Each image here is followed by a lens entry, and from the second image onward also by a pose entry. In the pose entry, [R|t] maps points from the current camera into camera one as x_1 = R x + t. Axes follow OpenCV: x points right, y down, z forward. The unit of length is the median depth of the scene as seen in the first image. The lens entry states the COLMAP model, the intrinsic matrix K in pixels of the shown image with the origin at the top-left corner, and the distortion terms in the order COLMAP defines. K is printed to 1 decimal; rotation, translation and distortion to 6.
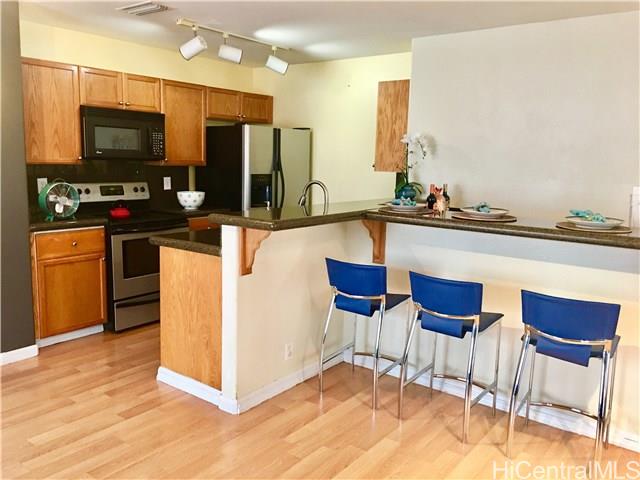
lens RADIAL K [[539.8, 0, 322.8], [0, 539.8, 237.7], [0, 0, 1]] dist [0.057167, -0.035165]
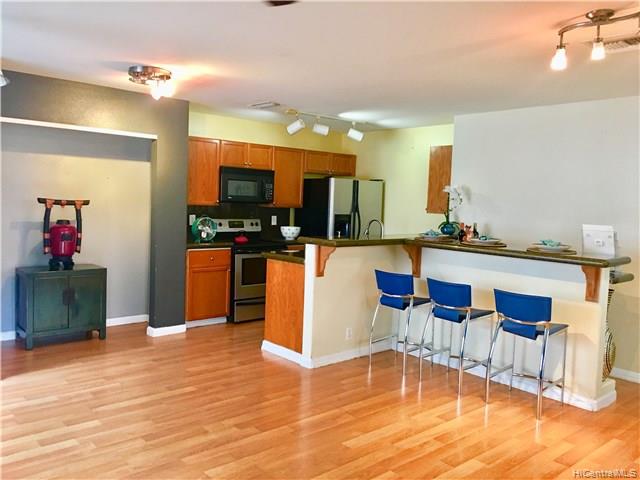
lens RADIAL K [[539.8, 0, 321.7], [0, 539.8, 240.0], [0, 0, 1]] dist [0.057167, -0.035165]
pose [[0.981380, 0.023755, -0.190600, 0.118643], [-0.038807, 0.996380, -0.075636, 0.062217], [0.188114, 0.081624, 0.978750, -0.396330]]
